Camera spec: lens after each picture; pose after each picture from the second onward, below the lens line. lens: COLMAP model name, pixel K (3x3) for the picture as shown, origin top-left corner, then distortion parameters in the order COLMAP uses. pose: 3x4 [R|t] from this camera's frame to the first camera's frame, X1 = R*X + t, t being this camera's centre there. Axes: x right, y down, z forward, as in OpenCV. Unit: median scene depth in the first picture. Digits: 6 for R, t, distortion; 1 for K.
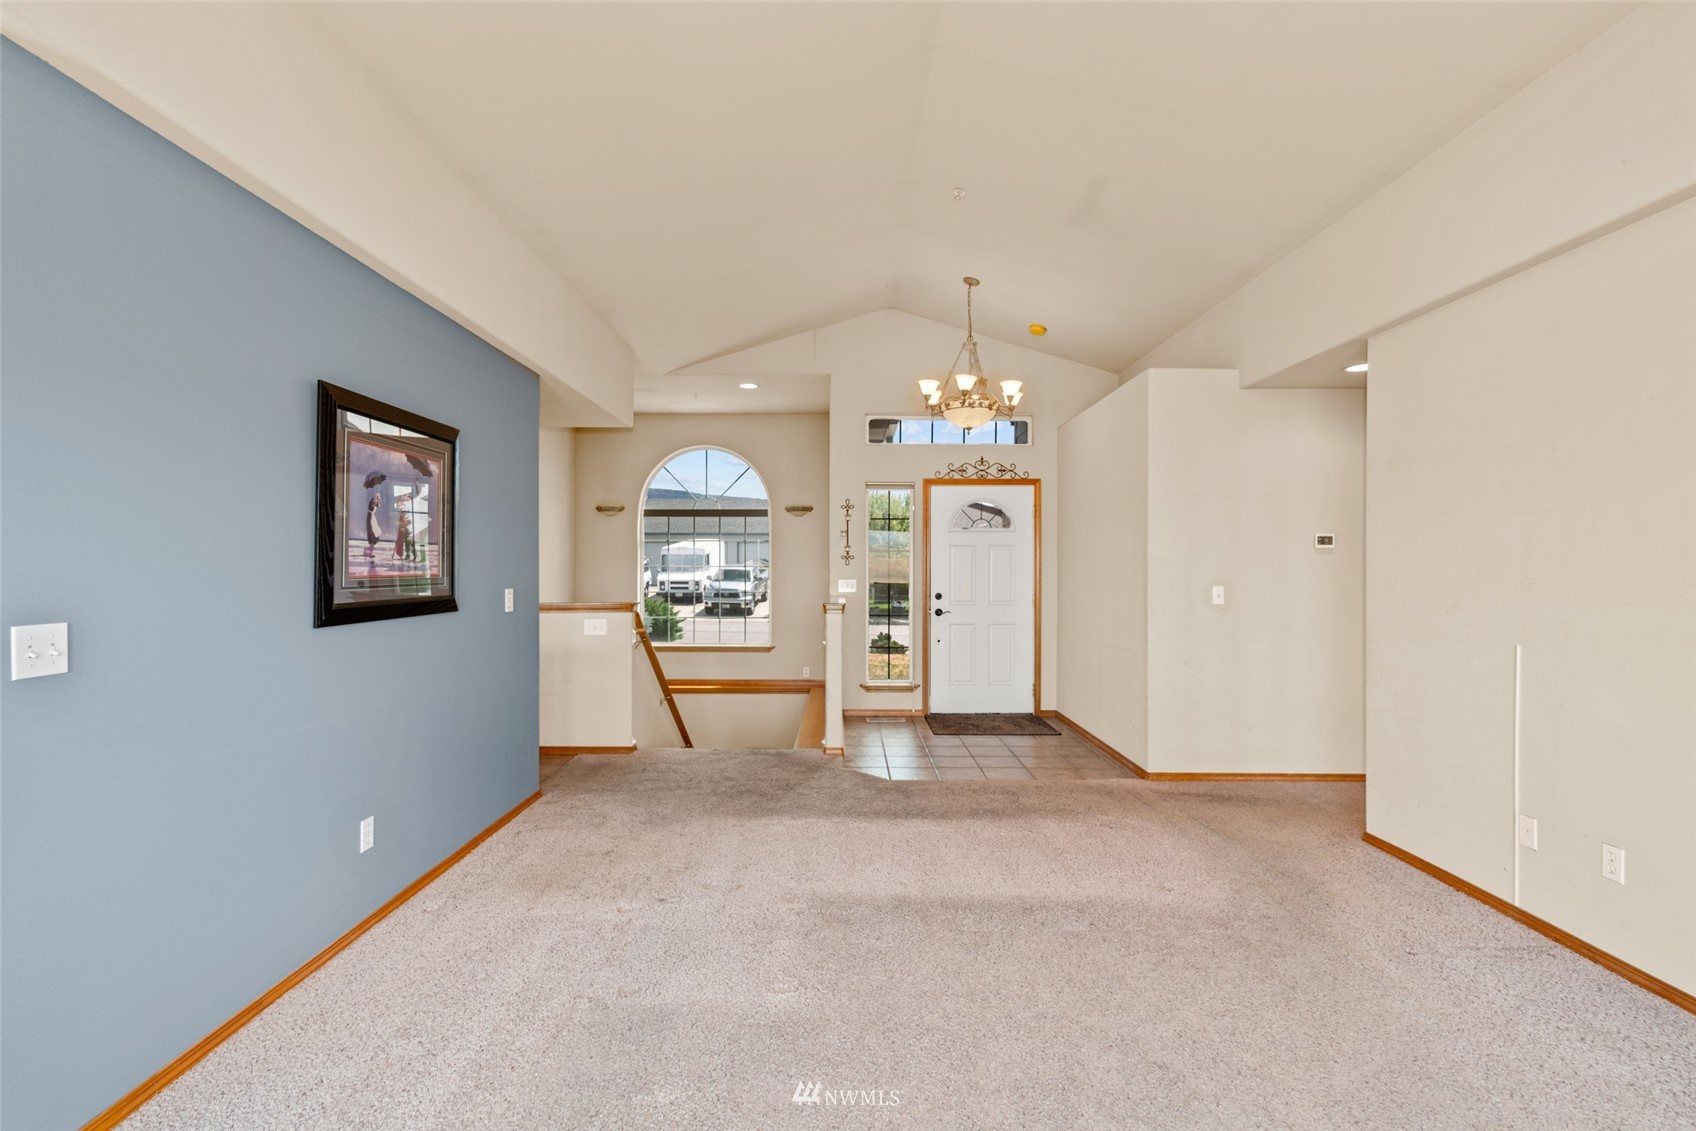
lens RADIAL K [[779.1, 0, 853.9], [0, 779.1, 575.4], [0, 0, 1]] dist [0.003226, 0.005679]
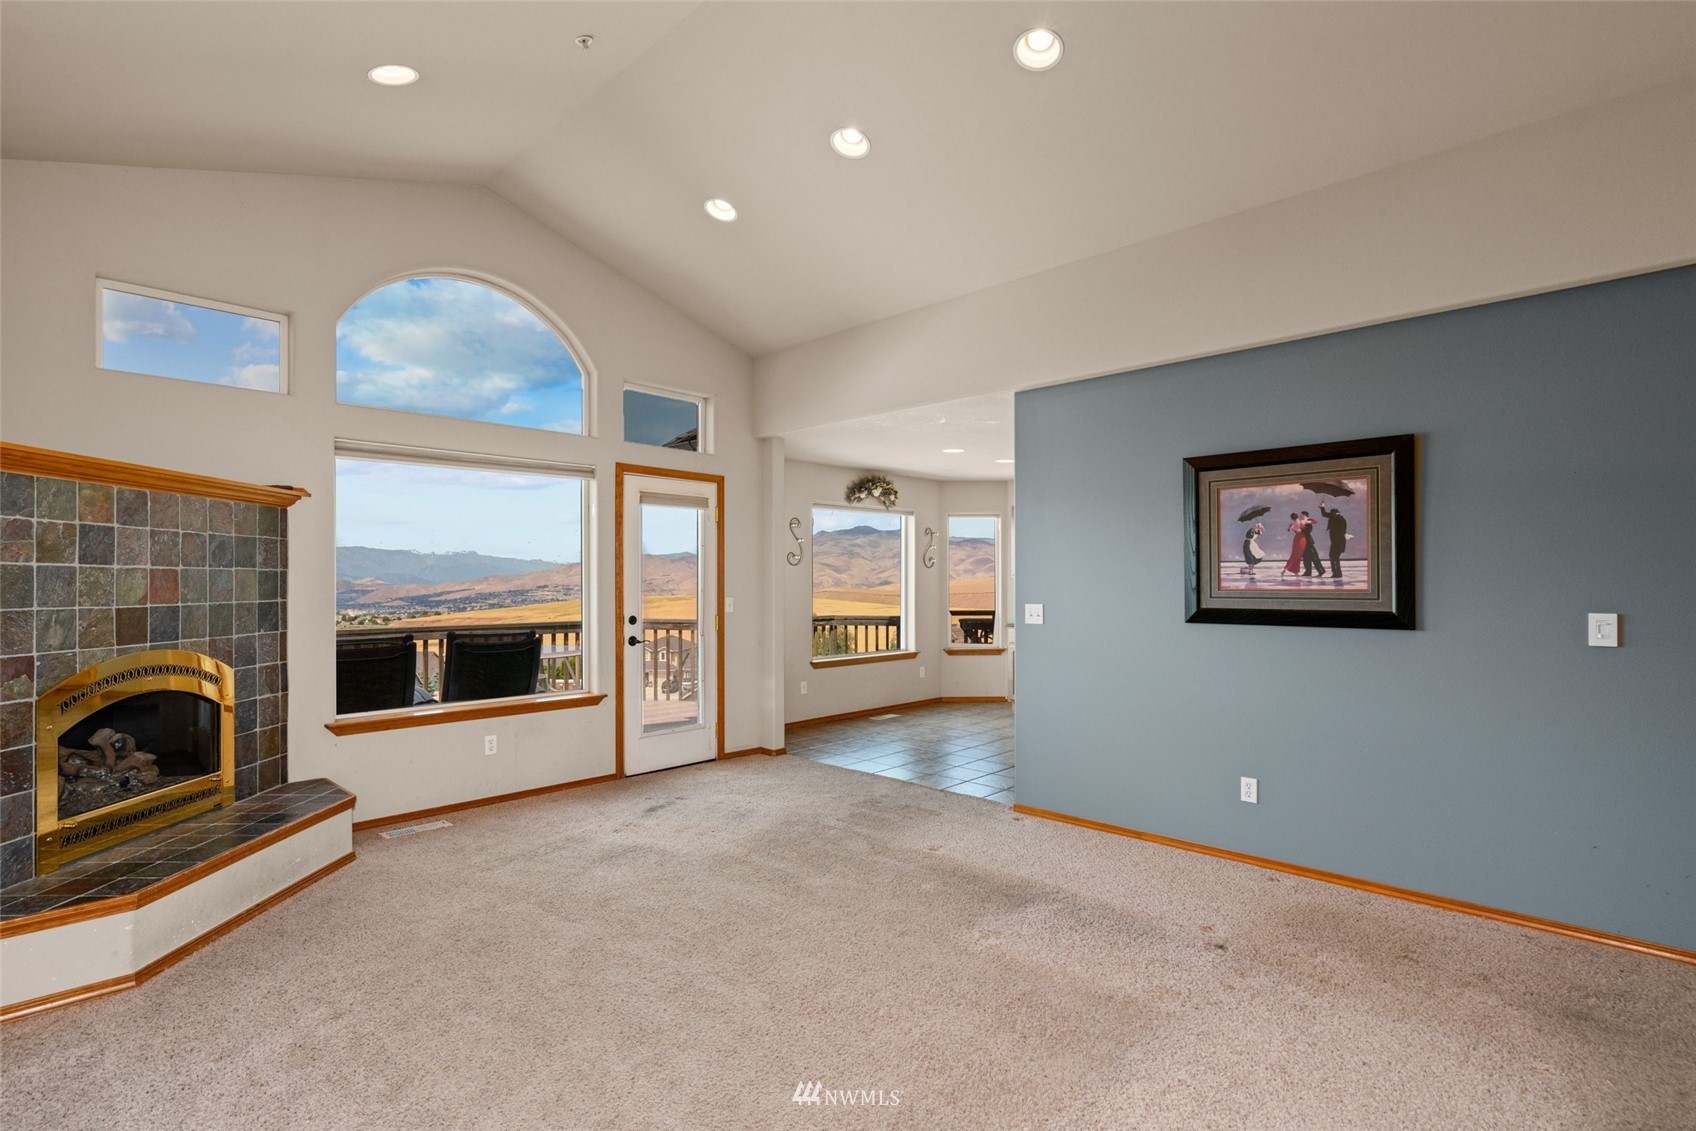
lens RADIAL K [[806.3, 0, 849.2], [0, 806.3, 580.1], [0, 0, 1]] dist [-0.002007, 0.003036]
pose [[-0.695339, -0.002798, -0.718677, 0.755565], [-0.006962, 0.999972, 0.002843, -0.012996], [0.718649, 0.006980, -0.695338, 1.386713]]
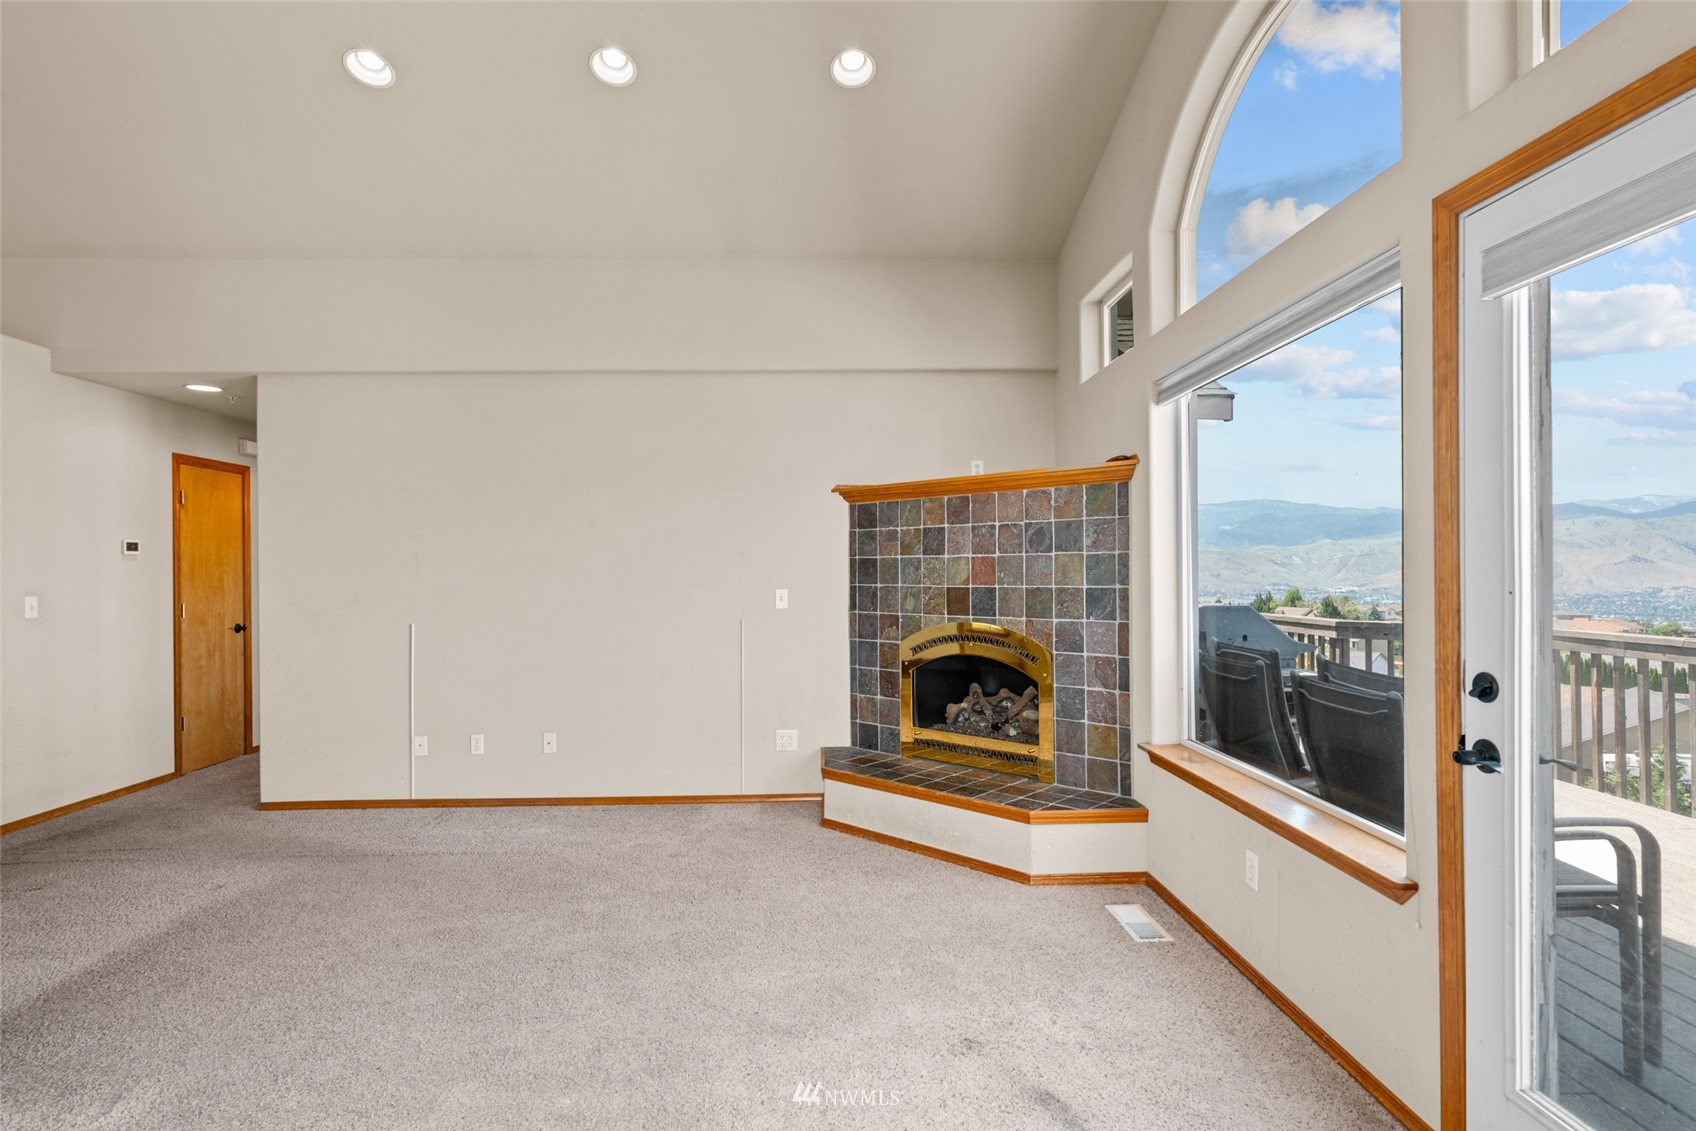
lens RADIAL K [[854.4, 0, 835.5], [0, 854.4, 570.6], [0, 0, 1]] dist [-0.008255, 0.006618]
pose [[-0.014202, -0.002779, 0.999895, -0.797461], [0.017713, 0.999839, 0.003030, -0.003880], [-0.999742, 0.017754, -0.014150, 0.212376]]
